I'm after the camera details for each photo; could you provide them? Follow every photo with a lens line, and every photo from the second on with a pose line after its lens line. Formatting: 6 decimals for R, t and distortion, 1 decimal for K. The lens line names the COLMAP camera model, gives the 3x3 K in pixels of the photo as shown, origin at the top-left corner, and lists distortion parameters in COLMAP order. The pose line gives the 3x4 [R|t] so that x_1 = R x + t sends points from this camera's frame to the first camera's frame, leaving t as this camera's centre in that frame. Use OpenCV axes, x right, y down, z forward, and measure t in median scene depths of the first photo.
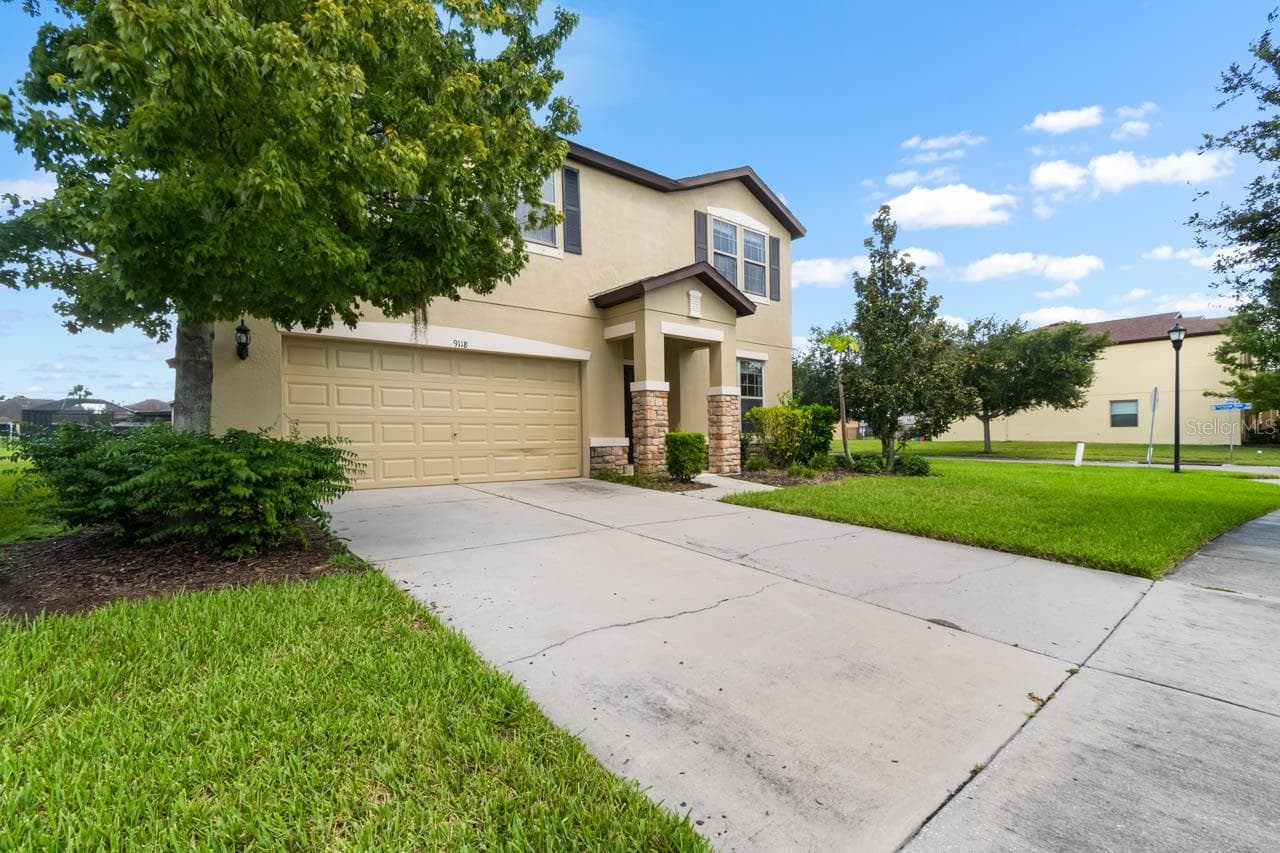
lens RADIAL K [[571.7, 0, 640.0], [0, 571.7, 426.5], [0, 0, 1]] dist [0.000192, 0.000256]
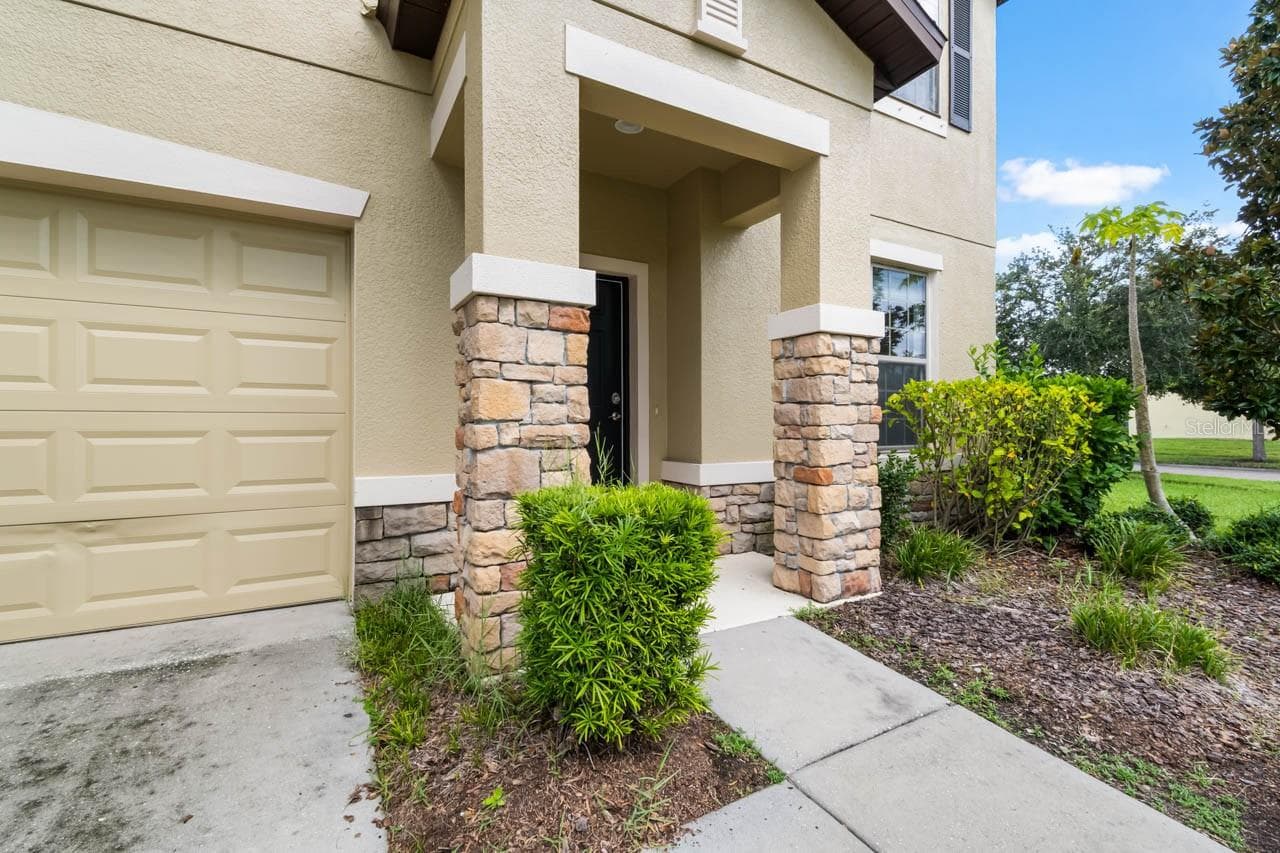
lens RADIAL K [[571.7, 0, 640.0], [0, 571.7, 426.5], [0, 0, 1]] dist [0.000192, 0.000256]
pose [[0.983530, 0.010190, -0.180460, 0.105138], [-0.005535, 0.999639, 0.026278, -0.014270], [0.180663, -0.024847, 0.983231, 0.686846]]
